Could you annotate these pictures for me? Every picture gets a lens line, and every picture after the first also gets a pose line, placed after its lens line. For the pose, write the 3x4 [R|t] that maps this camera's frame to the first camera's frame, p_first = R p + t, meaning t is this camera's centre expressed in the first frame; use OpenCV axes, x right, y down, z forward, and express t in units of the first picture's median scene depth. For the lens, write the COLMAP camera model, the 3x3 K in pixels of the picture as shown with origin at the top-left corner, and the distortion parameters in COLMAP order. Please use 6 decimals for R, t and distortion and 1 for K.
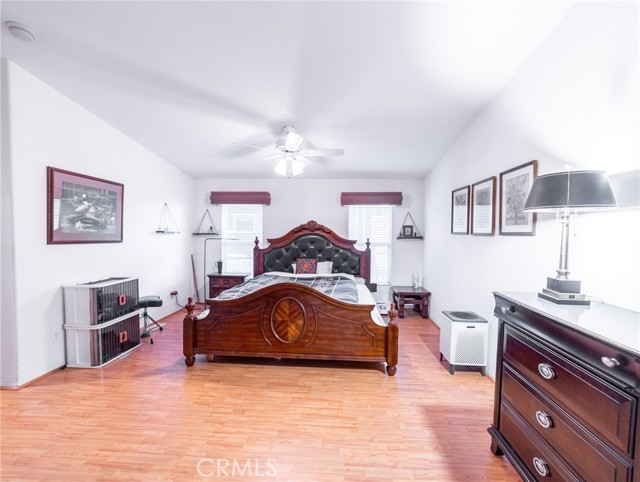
lens RADIAL K [[278.3, 0, 322.4], [0, 278.3, 242.3], [0, 0, 1]] dist [0.000218, -0.000088]
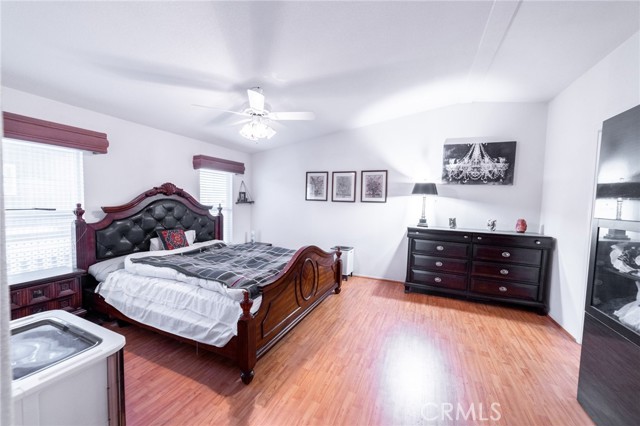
lens RADIAL K [[243.8, 0, 320.3], [0, 243.8, 214.6], [0, 0, 1]] dist [-0.009244, -0.000095]
pose [[0.352039, -0.058876, 0.934132, -0.550598], [0.012175, 0.998223, 0.058328, -0.021406], [-0.935906, -0.009160, 0.352131, 0.330542]]
